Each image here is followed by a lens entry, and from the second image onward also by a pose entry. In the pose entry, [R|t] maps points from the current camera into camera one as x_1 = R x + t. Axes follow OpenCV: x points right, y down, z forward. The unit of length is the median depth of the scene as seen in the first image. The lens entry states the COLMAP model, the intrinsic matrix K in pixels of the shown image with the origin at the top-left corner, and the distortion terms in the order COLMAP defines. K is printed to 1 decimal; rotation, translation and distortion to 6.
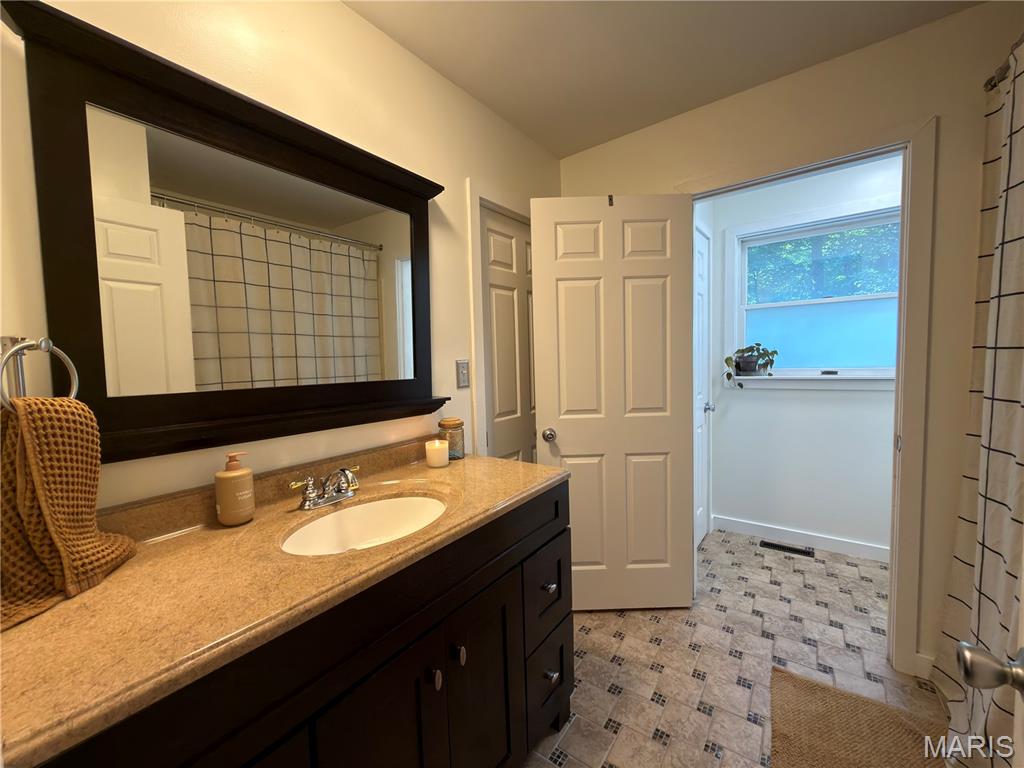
lens RADIAL K [[405.6, 0, 510.6], [0, 405.6, 383.8], [0, 0, 1]] dist [0.000561, 0.000000]
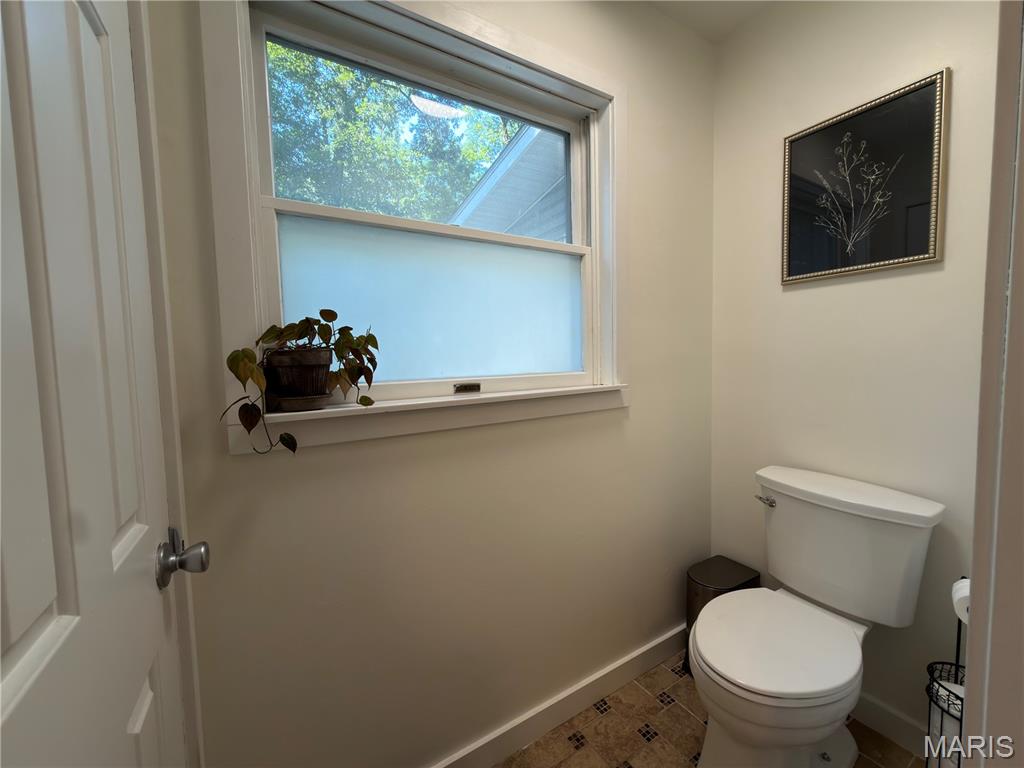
lens RADIAL K [[405.6, 0, 511.1], [0, 405.6, 384.5], [0, 0, 1]] dist [0.000561, 0.000000]
pose [[0.370356, -0.041332, 0.927970, 0.343472], [0.069475, 0.997444, 0.016698, -0.033314], [-0.926288, 0.058286, 0.372281, 0.724327]]
